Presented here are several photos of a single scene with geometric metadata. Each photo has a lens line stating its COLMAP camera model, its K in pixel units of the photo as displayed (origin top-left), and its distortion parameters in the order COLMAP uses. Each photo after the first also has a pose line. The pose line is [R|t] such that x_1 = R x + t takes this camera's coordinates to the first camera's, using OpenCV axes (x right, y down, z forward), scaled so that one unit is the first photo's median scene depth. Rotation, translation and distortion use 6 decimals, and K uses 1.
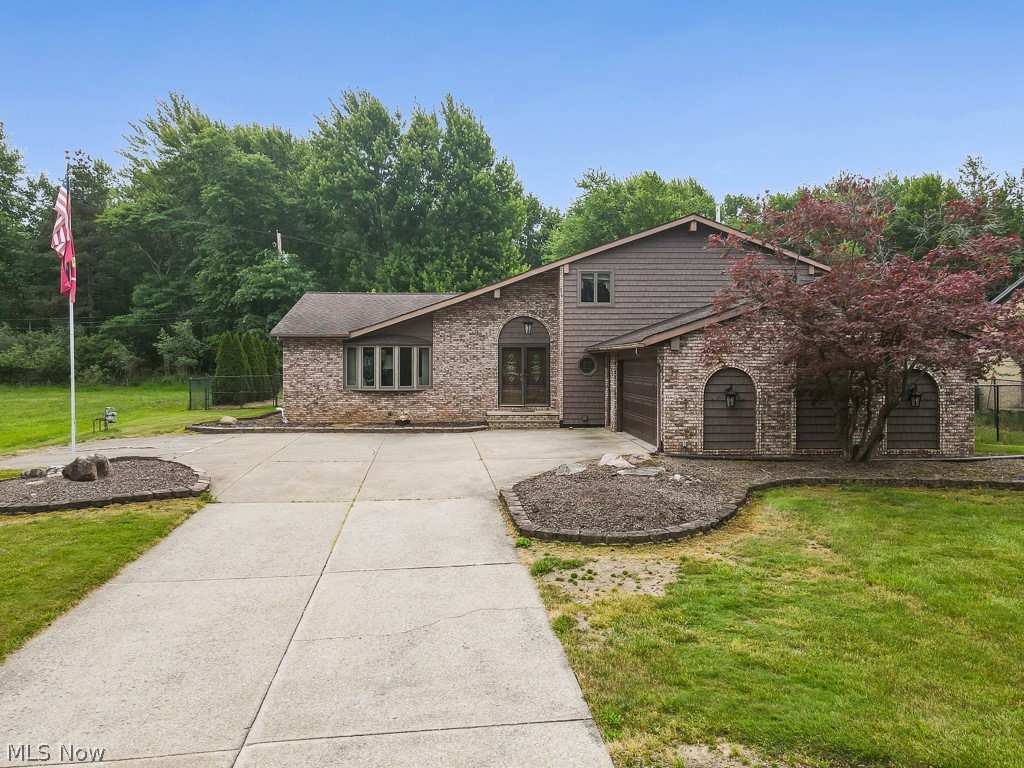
lens RADIAL K [[773.9, 0, 512.0], [0, 773.9, 384.0], [0, 0, 1]] dist [0.019267, 0.001546]
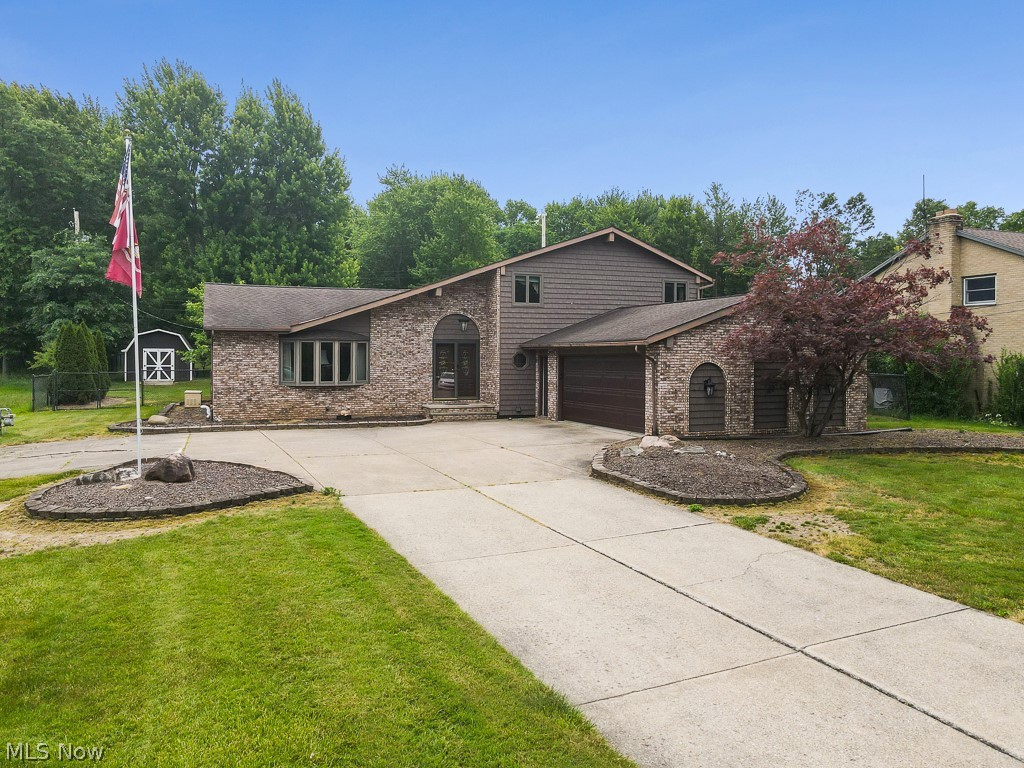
lens RADIAL K [[773.9, 0, 512.0], [0, 773.9, 384.0], [0, 0, 1]] dist [0.019267, 0.001546]
pose [[0.943600, -0.010140, 0.330931, -0.266859], [0.007887, 0.999936, 0.008152, -0.000228], [-0.330993, -0.005082, 0.943620, -0.017947]]
